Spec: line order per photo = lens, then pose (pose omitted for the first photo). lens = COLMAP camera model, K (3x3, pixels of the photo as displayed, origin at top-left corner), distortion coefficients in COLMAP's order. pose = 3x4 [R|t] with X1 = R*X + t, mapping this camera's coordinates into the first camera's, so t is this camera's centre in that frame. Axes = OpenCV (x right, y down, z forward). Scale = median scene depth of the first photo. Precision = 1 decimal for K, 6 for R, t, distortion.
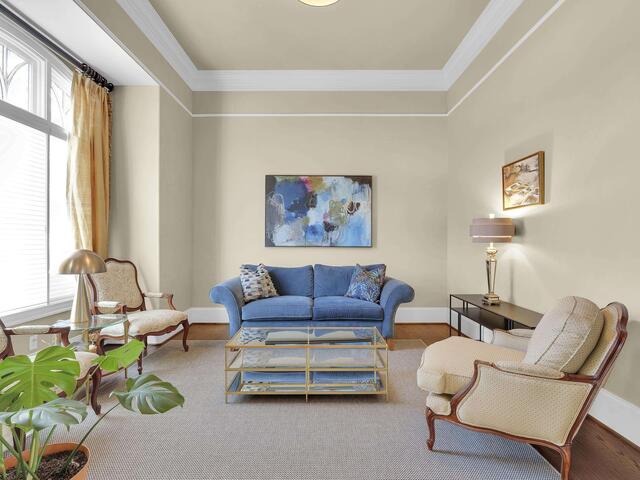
lens RADIAL K [[312.1, 0, 320.3], [0, 312.1, 243.8], [0, 0, 1]] dist [-0.010472, 0.000727]
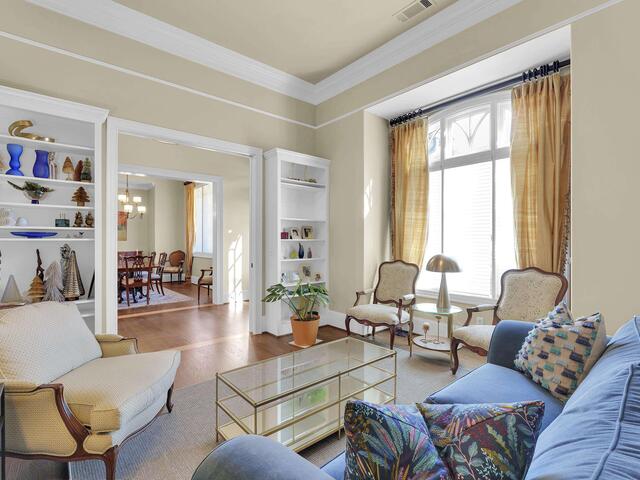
lens RADIAL K [[312.1, 0, 318.1], [0, 312.1, 243.2], [0, 0, 1]] dist [-0.010472, 0.000727]
pose [[-0.749807, 0.002754, -0.661651, 0.473665], [-0.003858, 0.999956, 0.008534, -0.033053], [0.661646, 0.008952, -0.749763, 1.504999]]
